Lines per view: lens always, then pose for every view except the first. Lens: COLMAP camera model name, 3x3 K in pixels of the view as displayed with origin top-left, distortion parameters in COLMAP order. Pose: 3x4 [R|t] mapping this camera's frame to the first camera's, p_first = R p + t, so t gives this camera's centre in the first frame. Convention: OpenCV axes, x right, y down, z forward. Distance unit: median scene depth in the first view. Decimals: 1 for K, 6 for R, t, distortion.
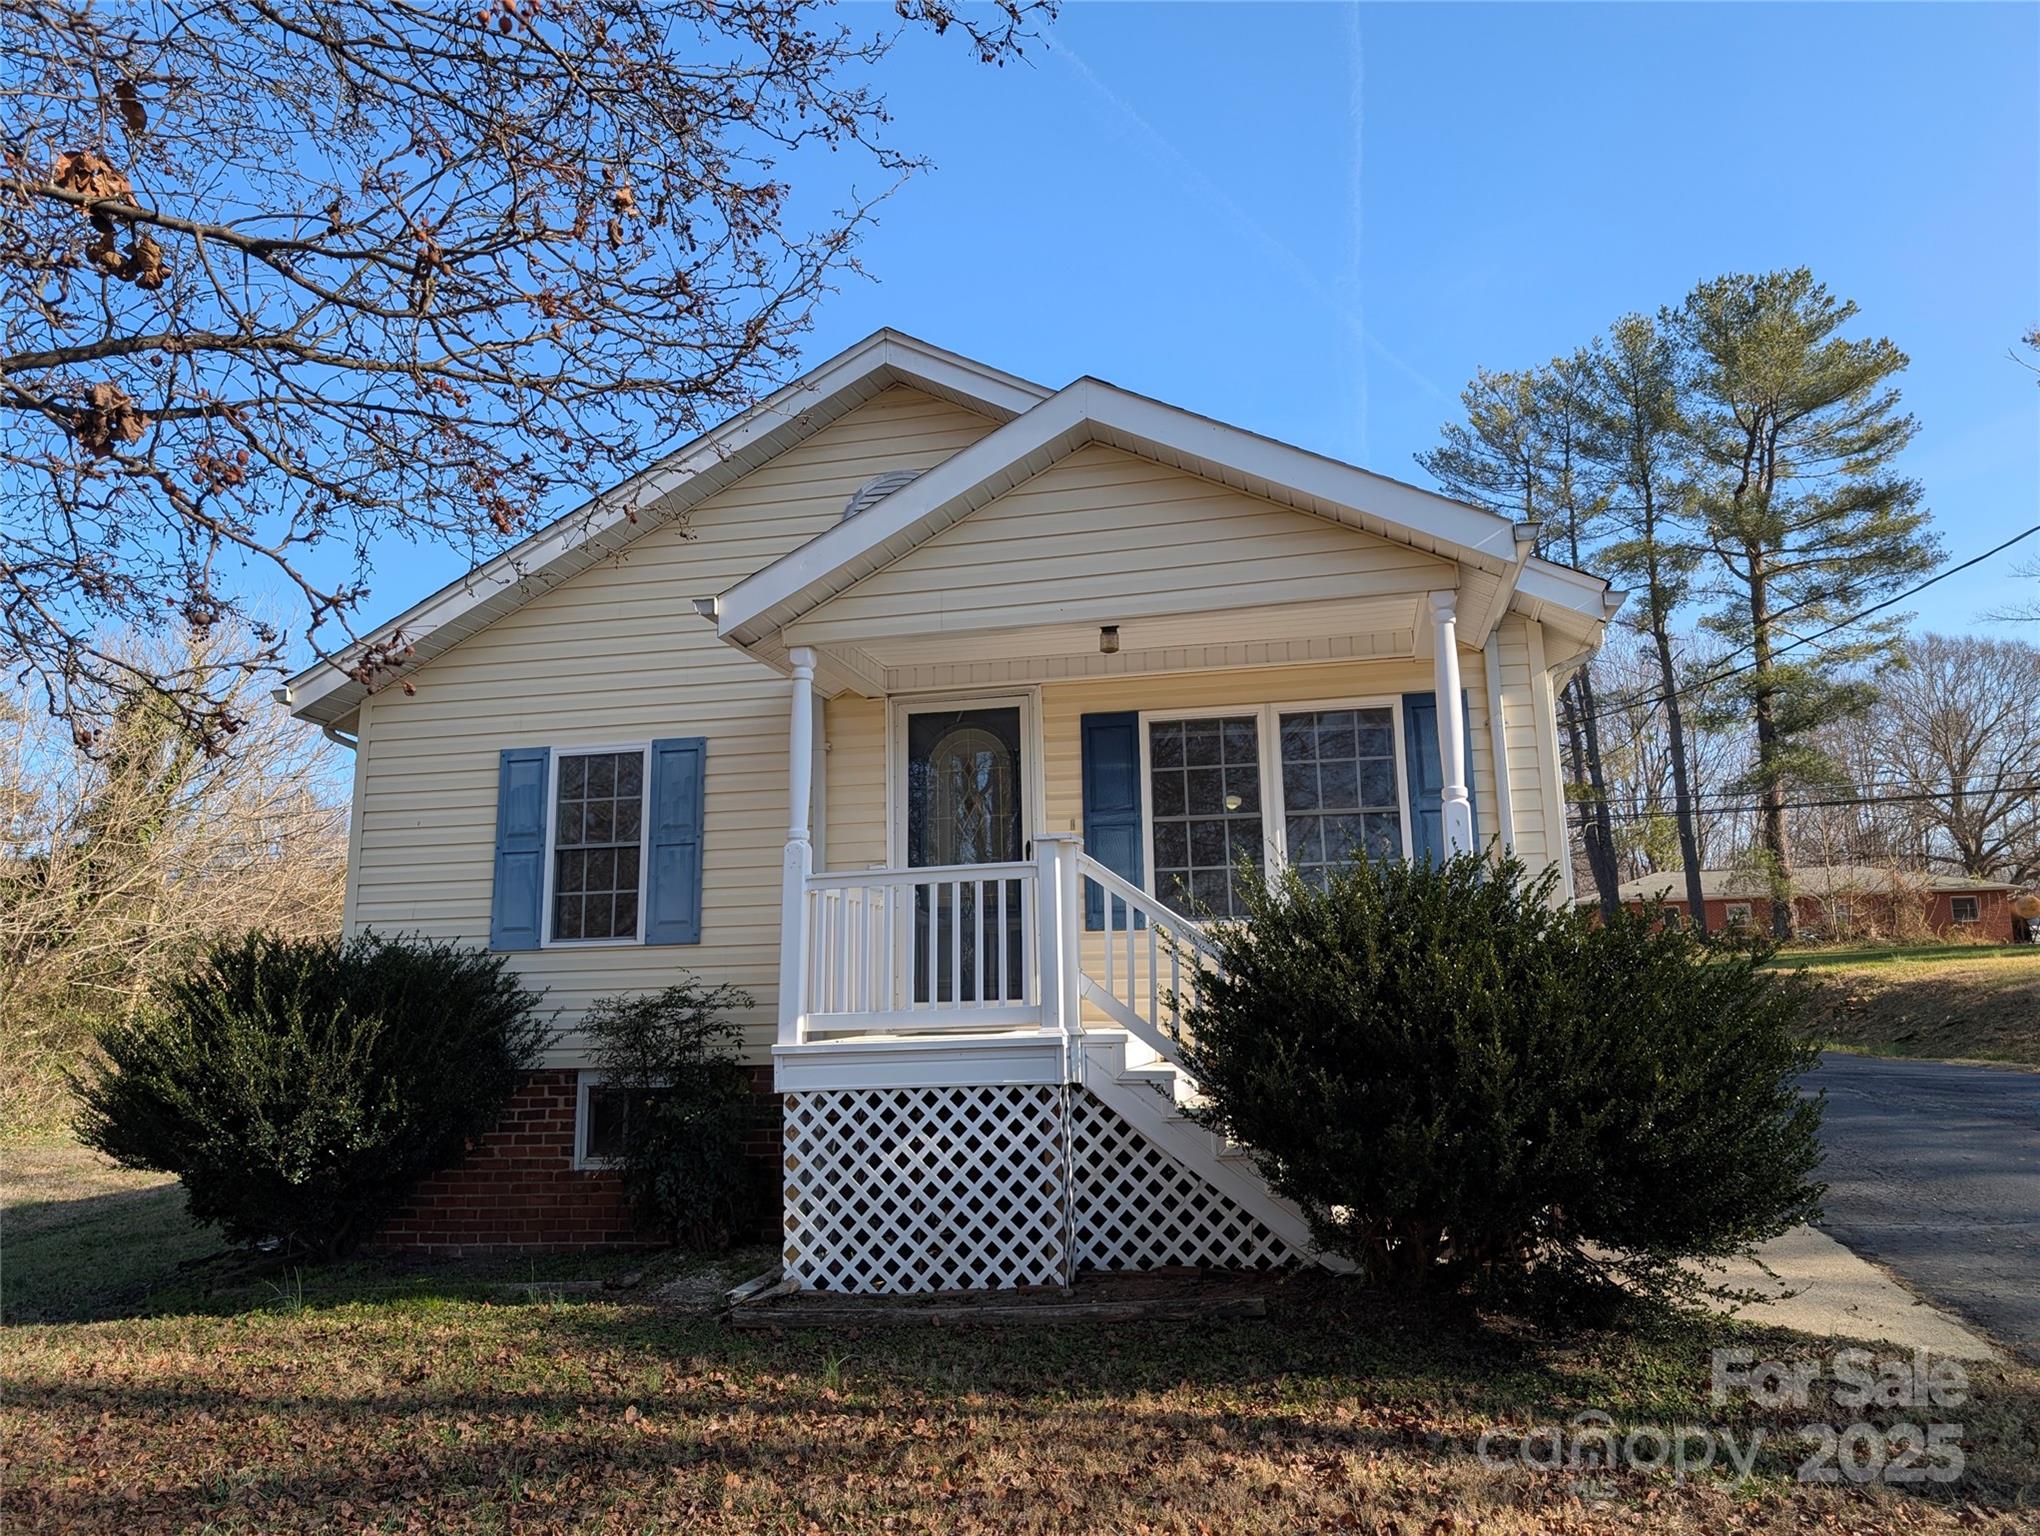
lens RADIAL K [[1461.0, 0, 1024.8], [0, 1461.0, 741.2], [0, 0, 1]] dist [0.022923, -0.014441]
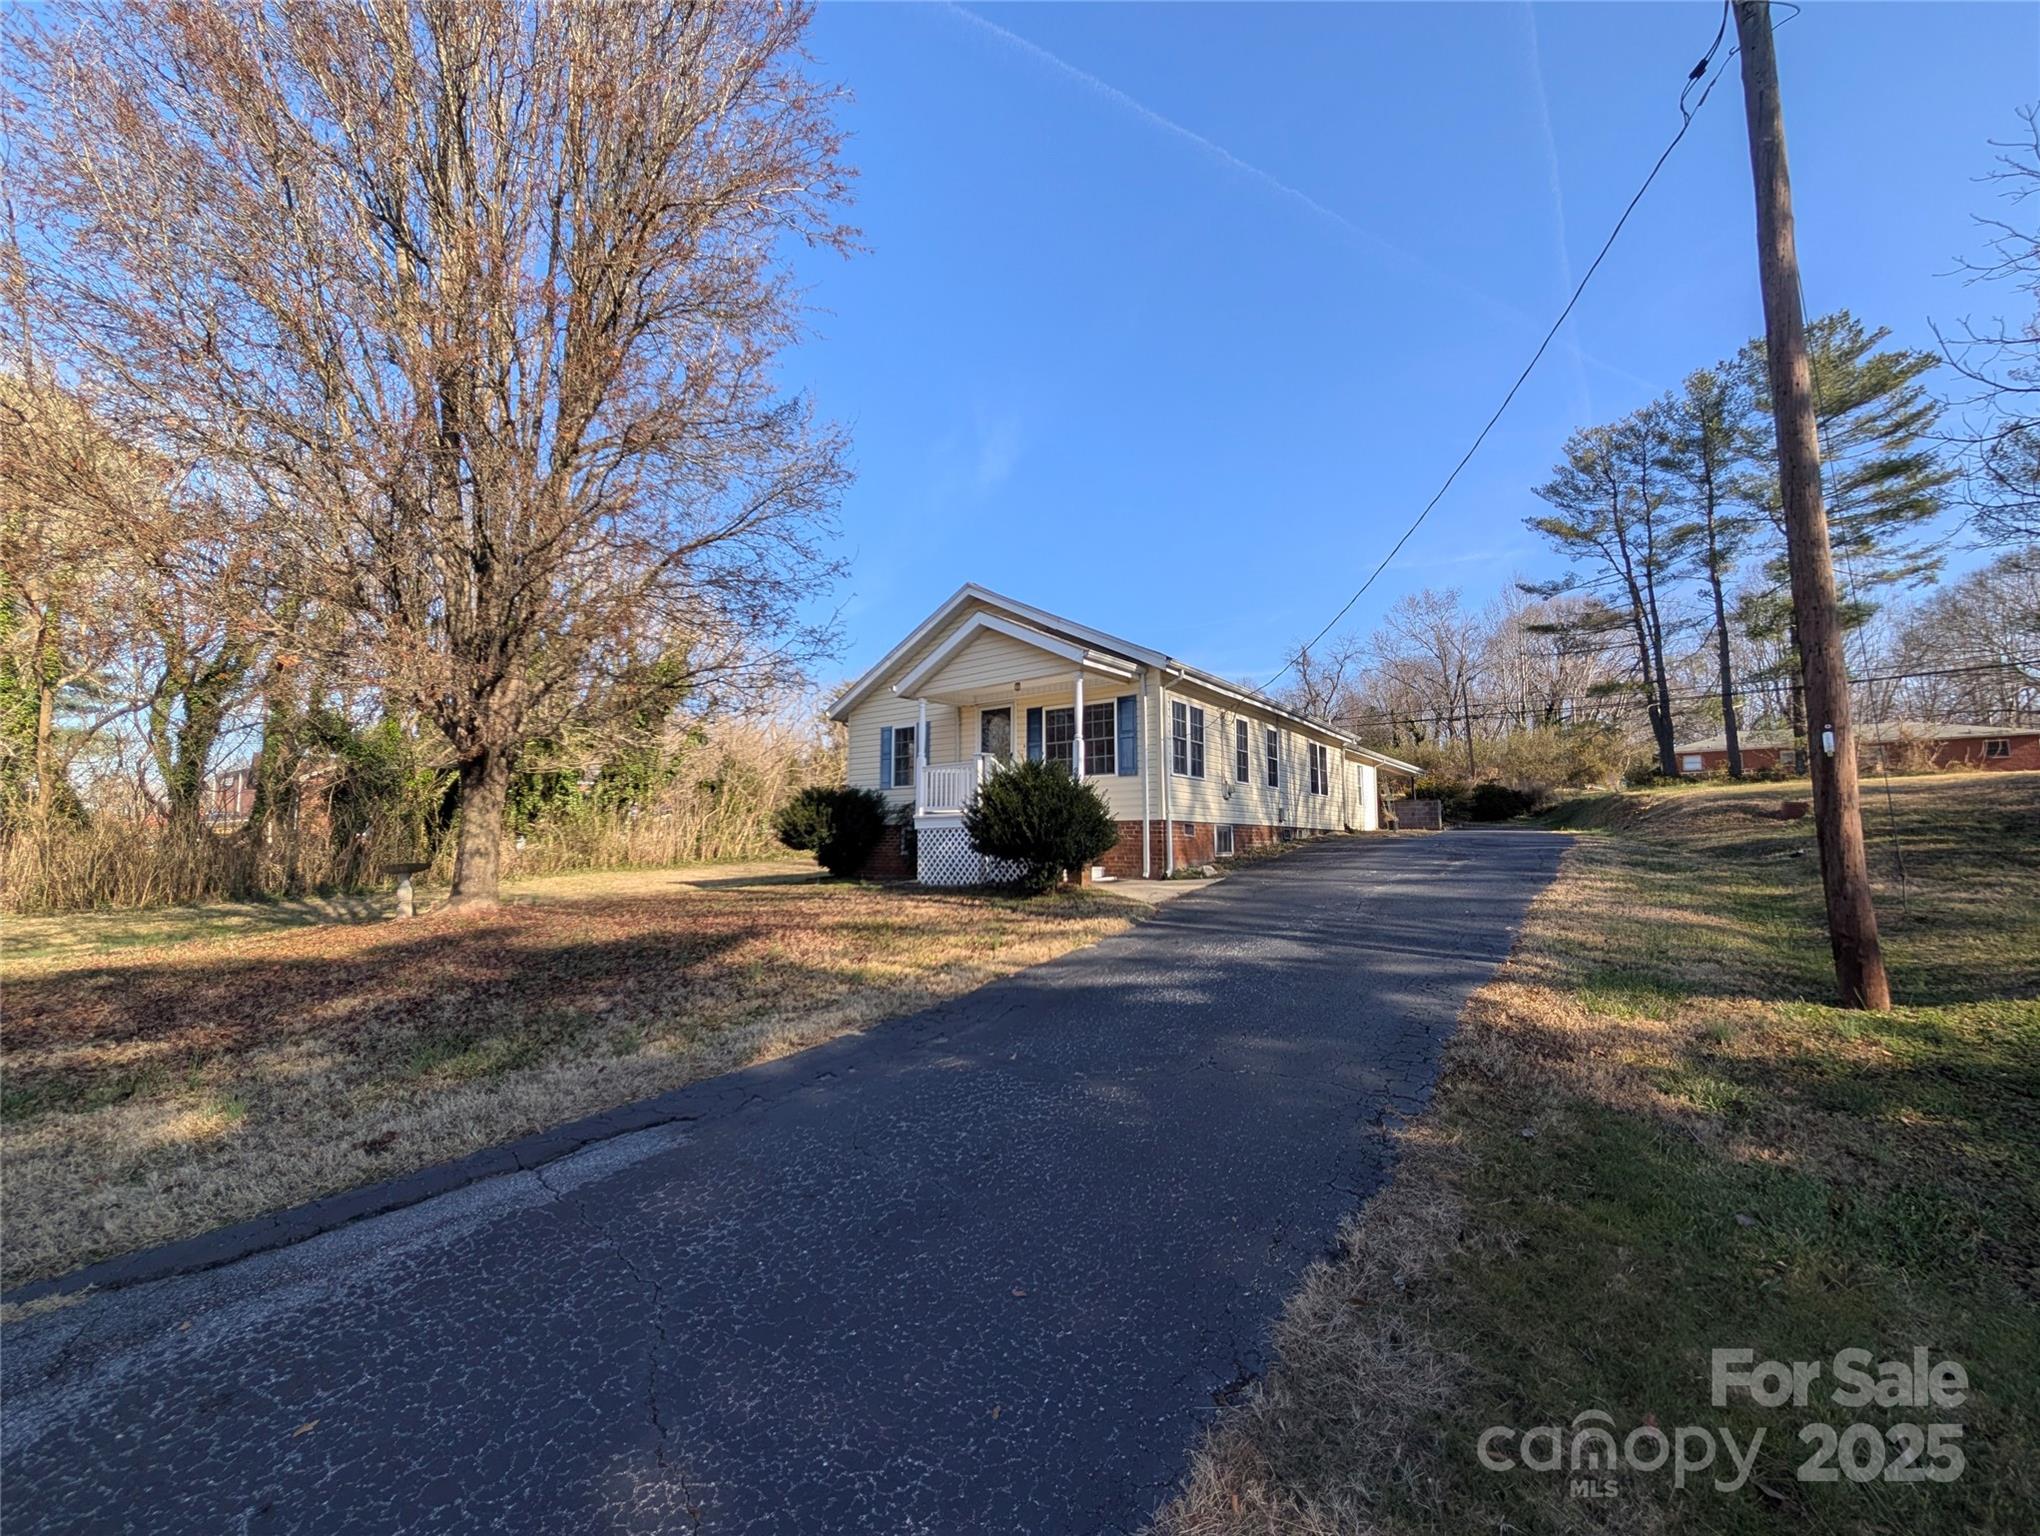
lens RADIAL K [[766.6, 0, 1020.0], [0, 766.6, 768.0], [0, 0, 1]] dist [0.001723, 0.000061]
pose [[0.899753, -0.022021, -0.435844, 0.856108], [0.072116, 0.992498, 0.098729, -0.065942], [0.430400, -0.120263, 0.894590, -0.510331]]
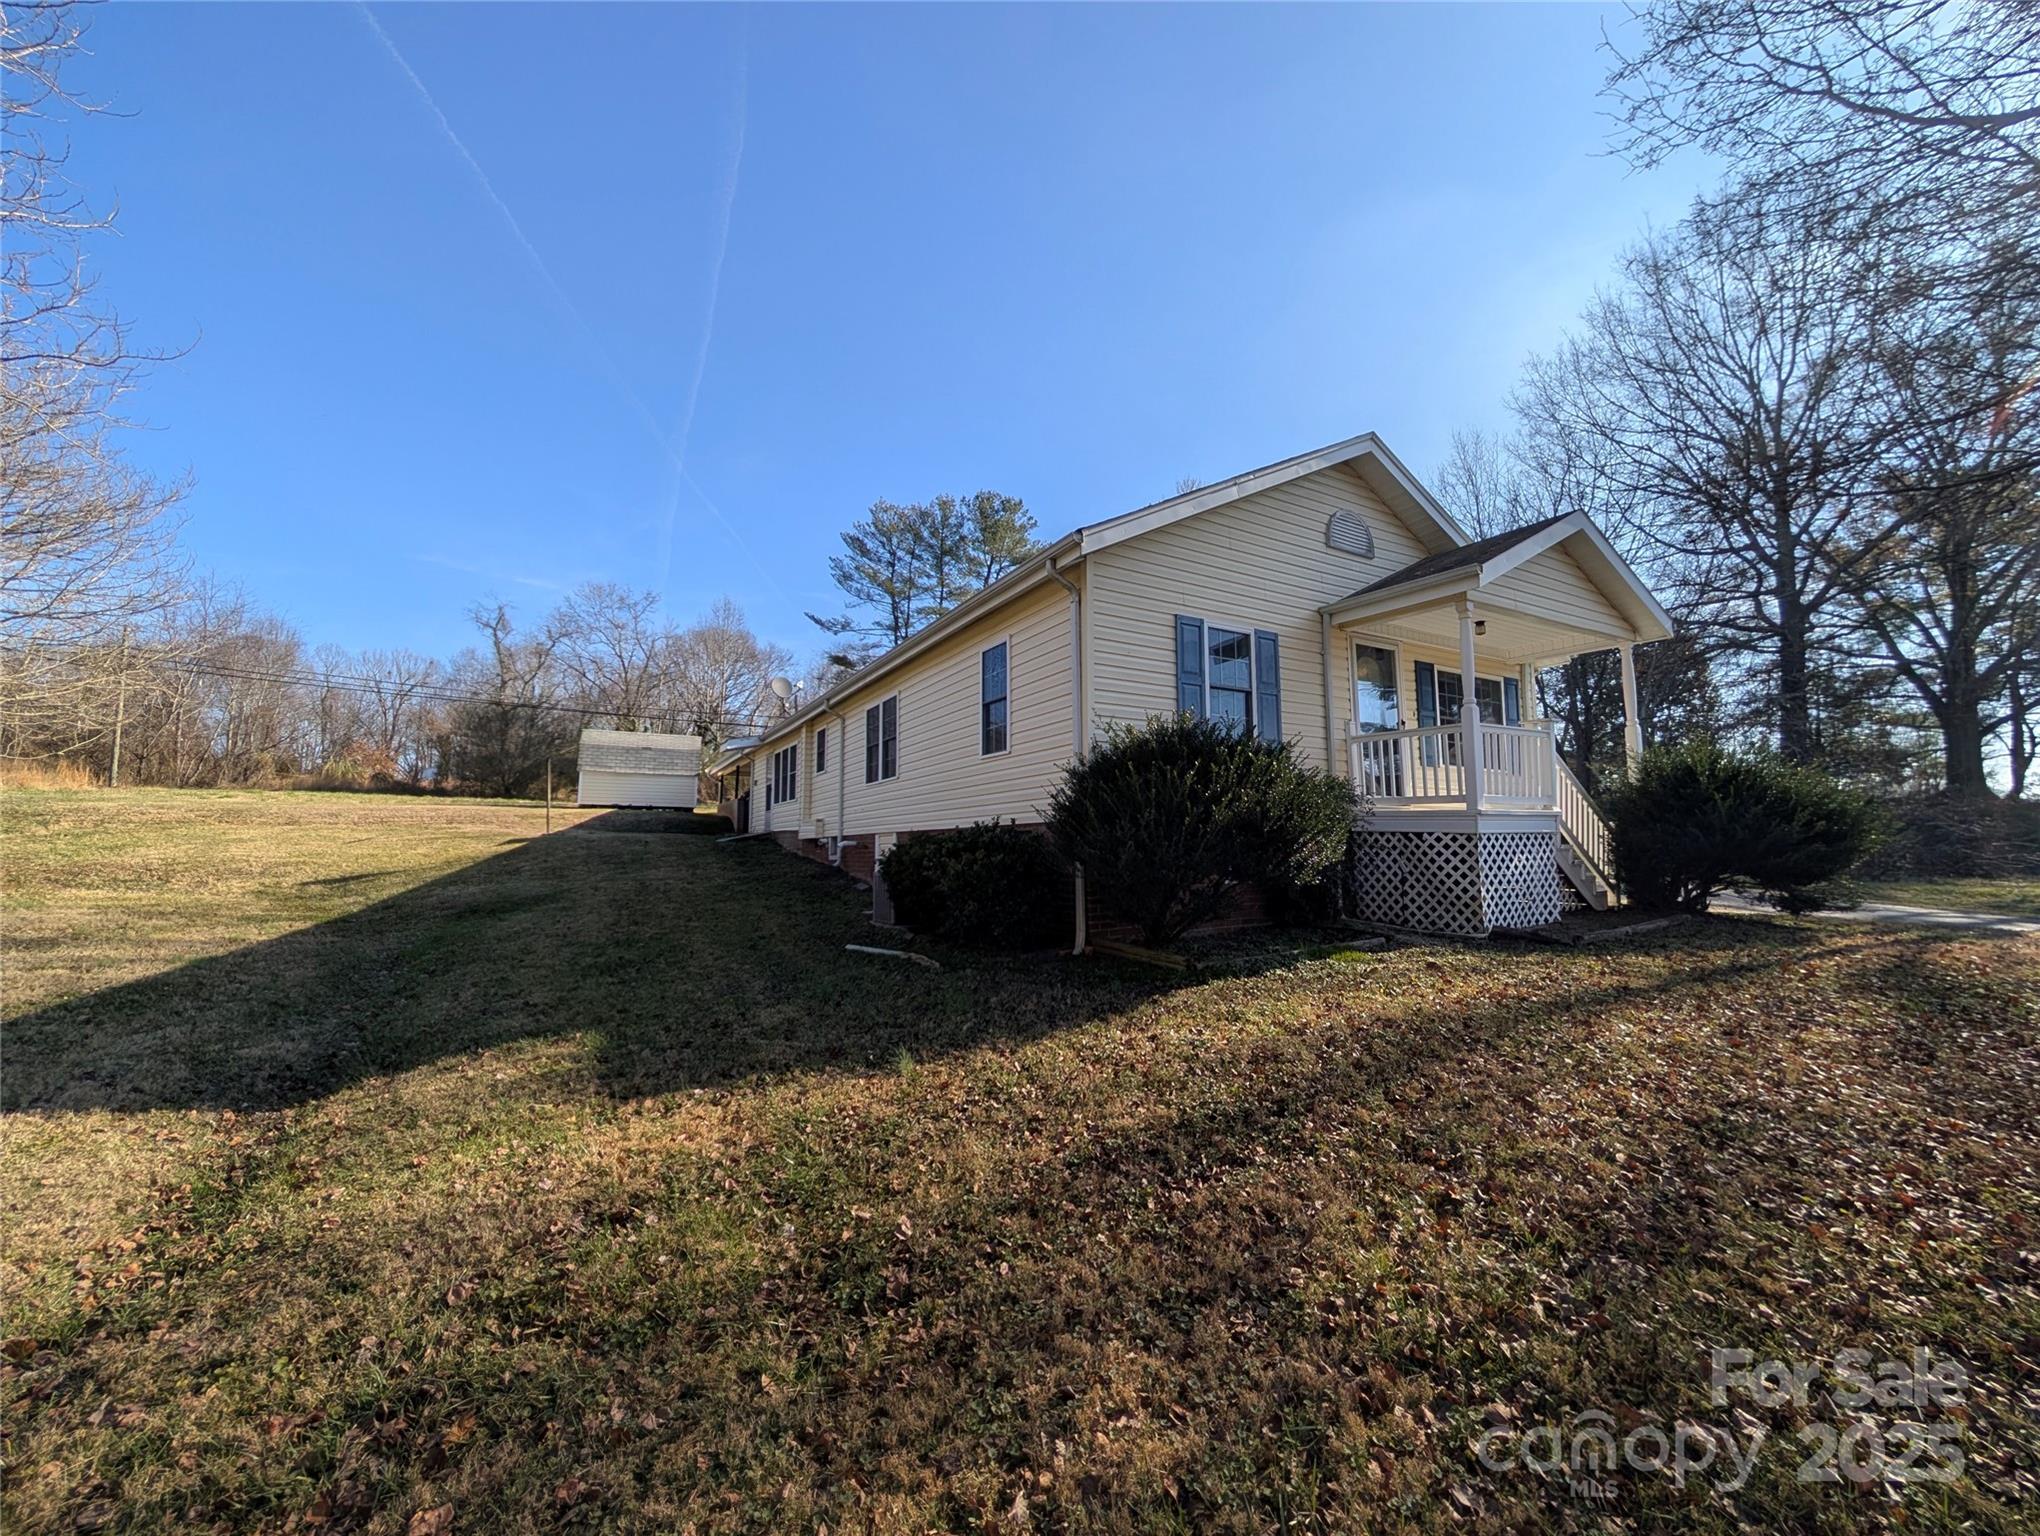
lens RADIAL K [[766.6, 0, 1020.0], [0, 766.6, 768.0], [0, 0, 1]] dist [0.001723, 0.000061]
pose [[0.749522, 0.082565, 0.656811, -1.290606], [-0.142345, 0.989083, 0.038103, 0.203453], [-0.646495, -0.122053, 0.753092, 0.645571]]
